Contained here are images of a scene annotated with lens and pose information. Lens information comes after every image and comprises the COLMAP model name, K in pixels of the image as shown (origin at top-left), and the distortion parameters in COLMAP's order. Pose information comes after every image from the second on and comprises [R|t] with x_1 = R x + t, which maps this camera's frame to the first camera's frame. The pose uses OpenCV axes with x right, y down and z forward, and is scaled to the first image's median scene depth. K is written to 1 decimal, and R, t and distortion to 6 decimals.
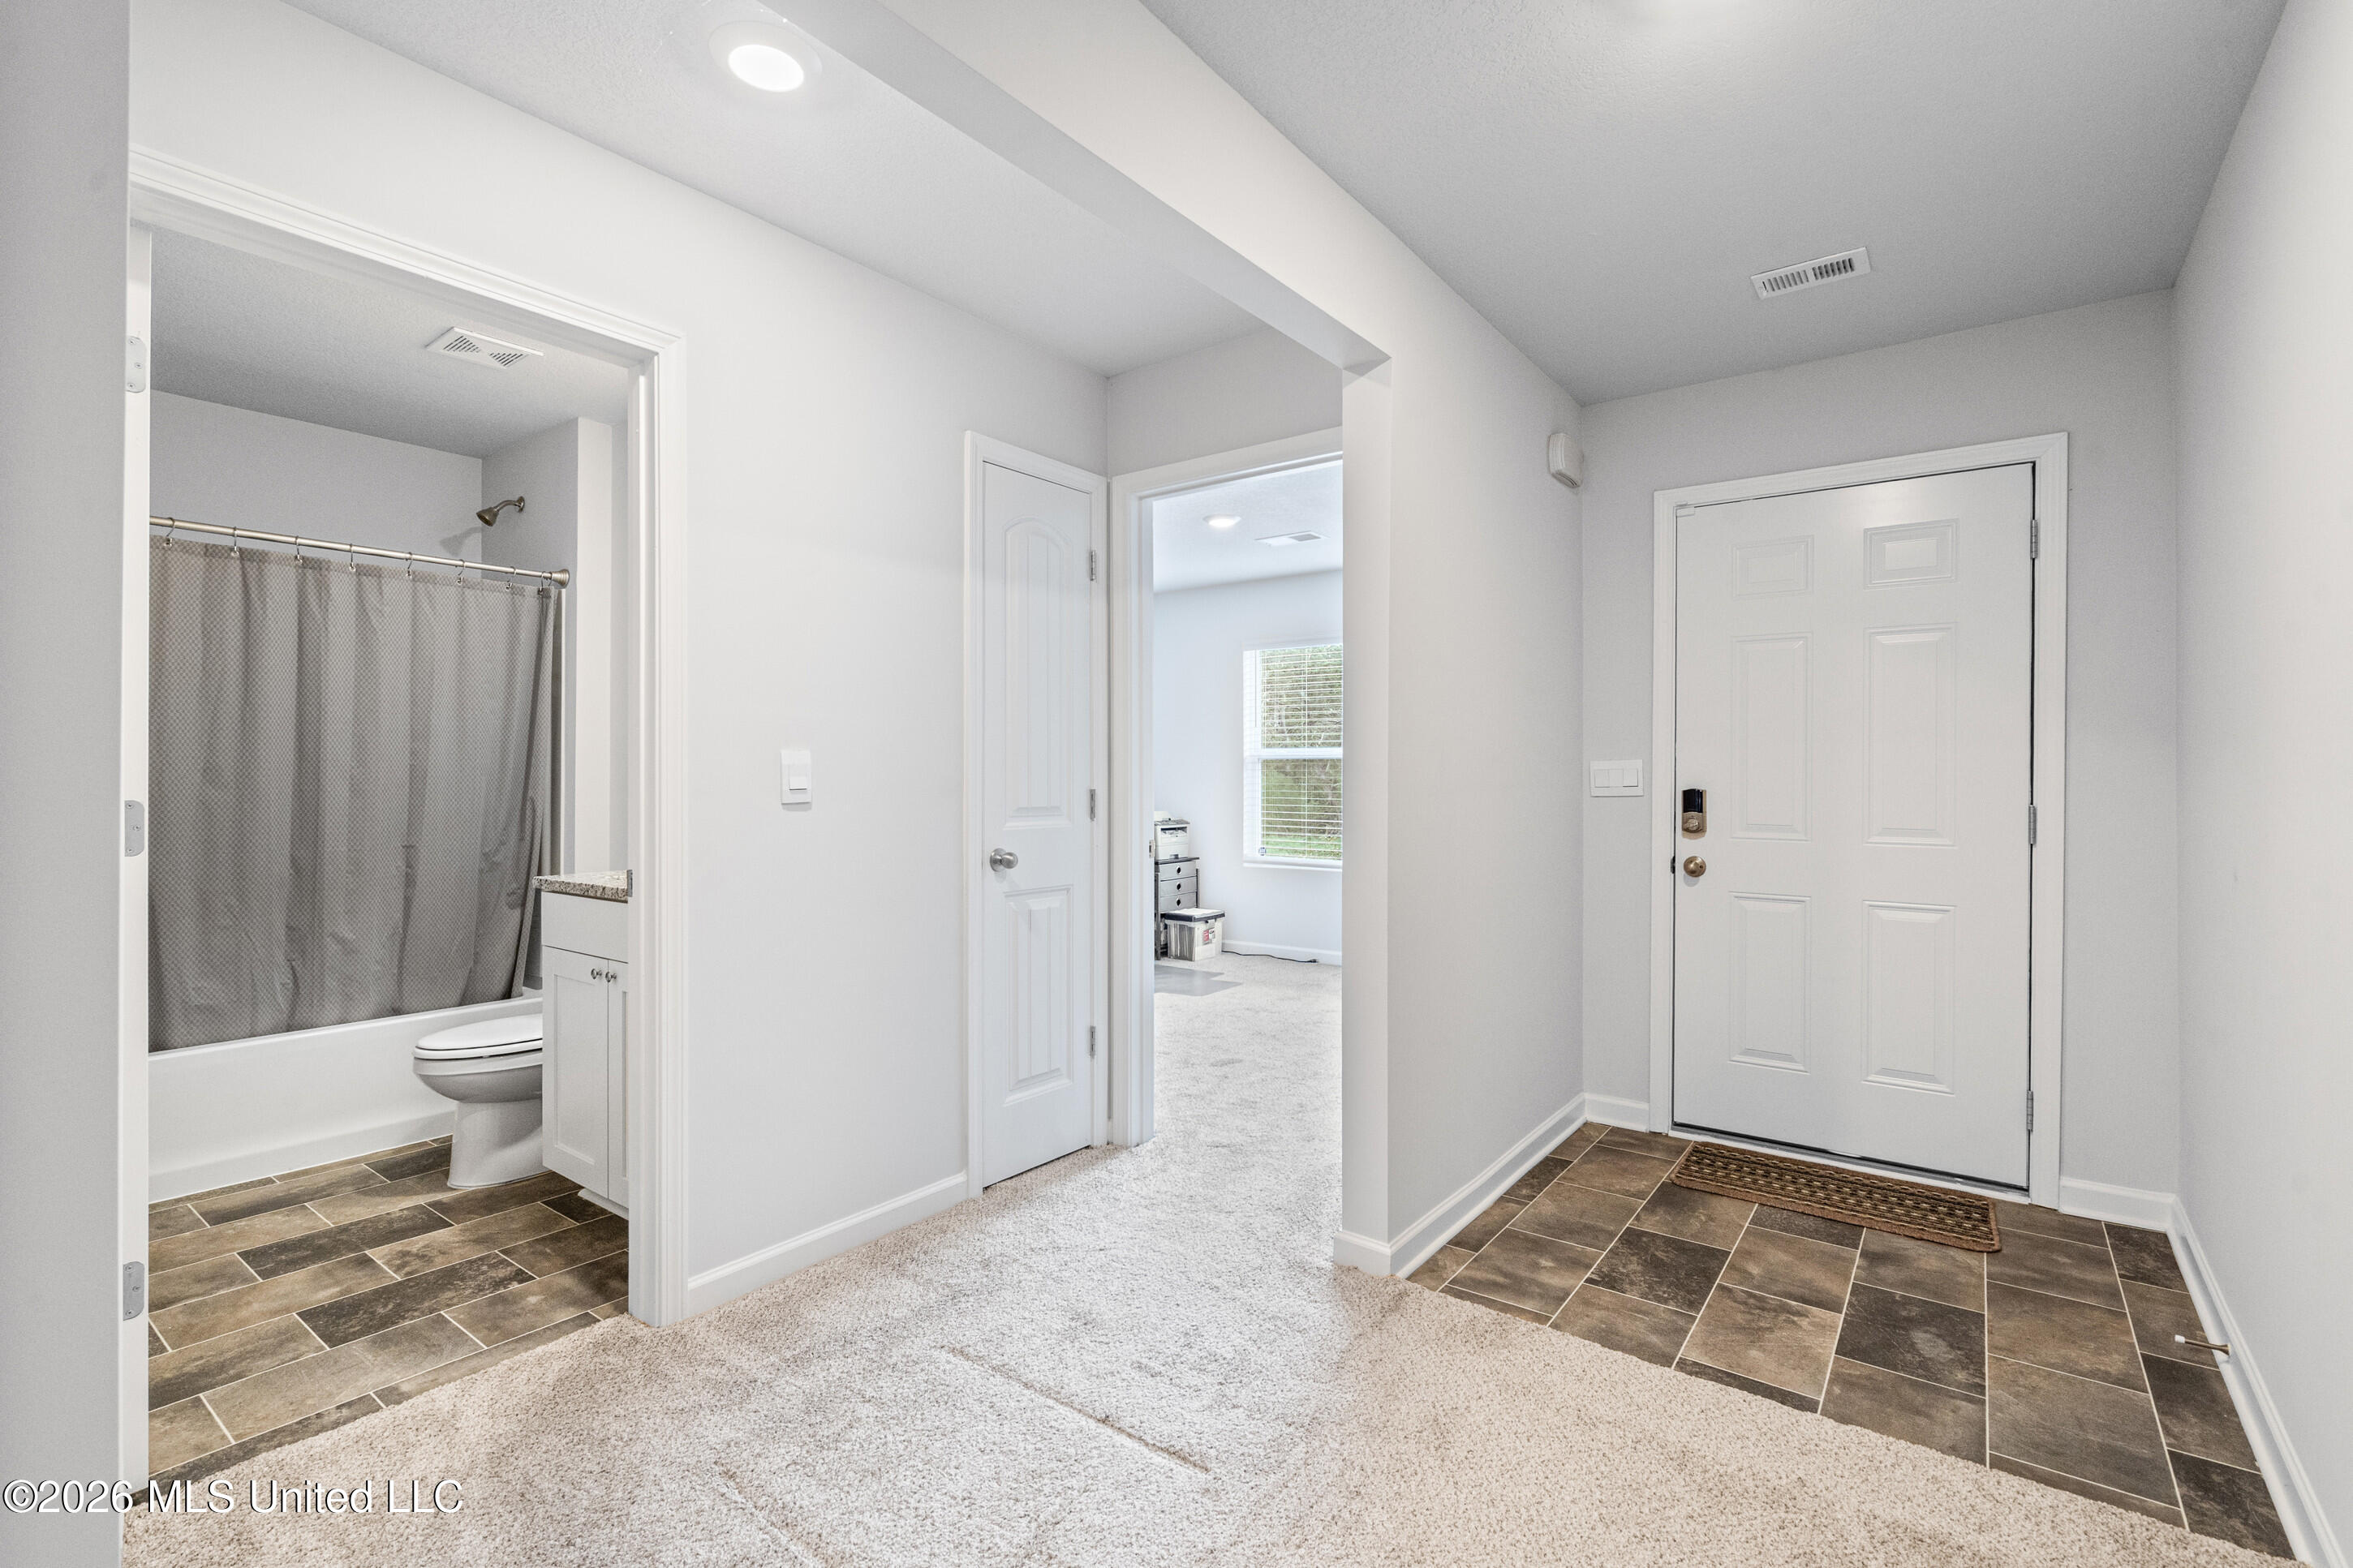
lens RADIAL K [[1080.7, 0, 1169.6], [0, 1080.7, 766.6], [0, 0, 1]] dist [-0.002771, -0.000089]
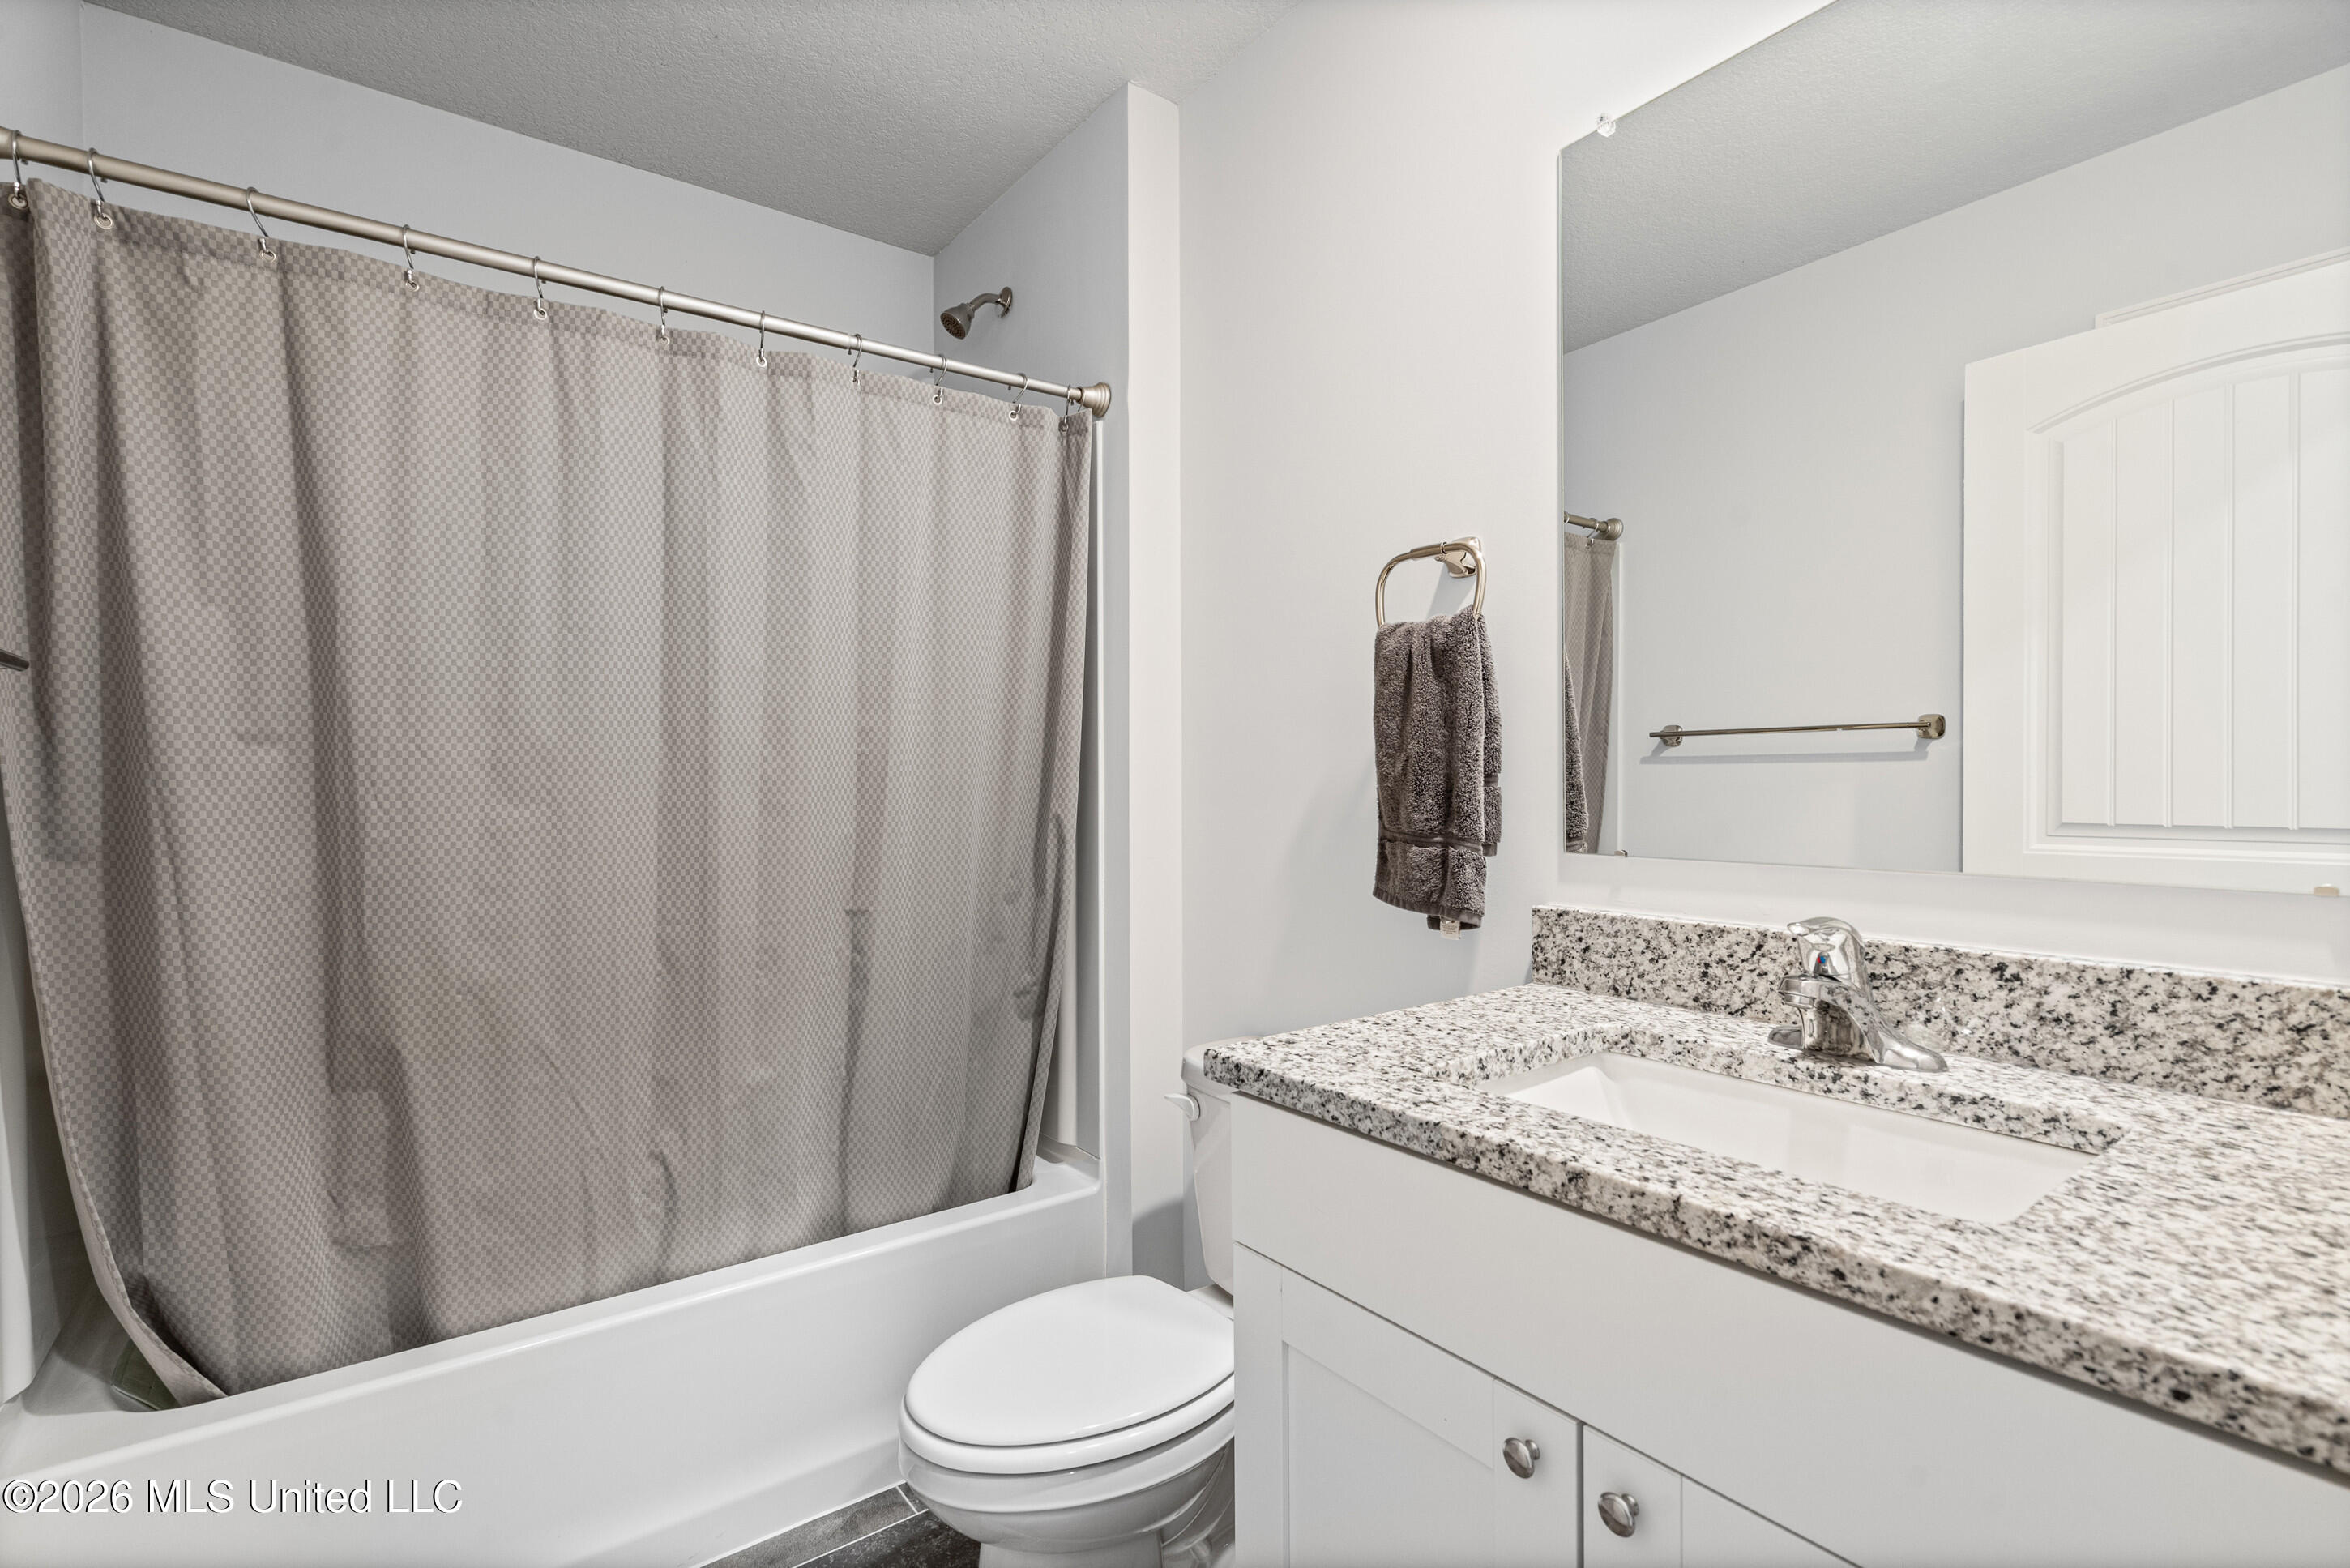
lens RADIAL K [[1079.4, 0, 1186.3], [0, 1079.4, 791.5], [0, 0, 1]] dist [-0.002771, -0.000089]
pose [[0.968077, -0.002506, -0.250639, -0.447204], [0.006333, 0.999875, 0.014465, 0.009986], [0.250571, -0.015590, 0.967973, 0.571438]]
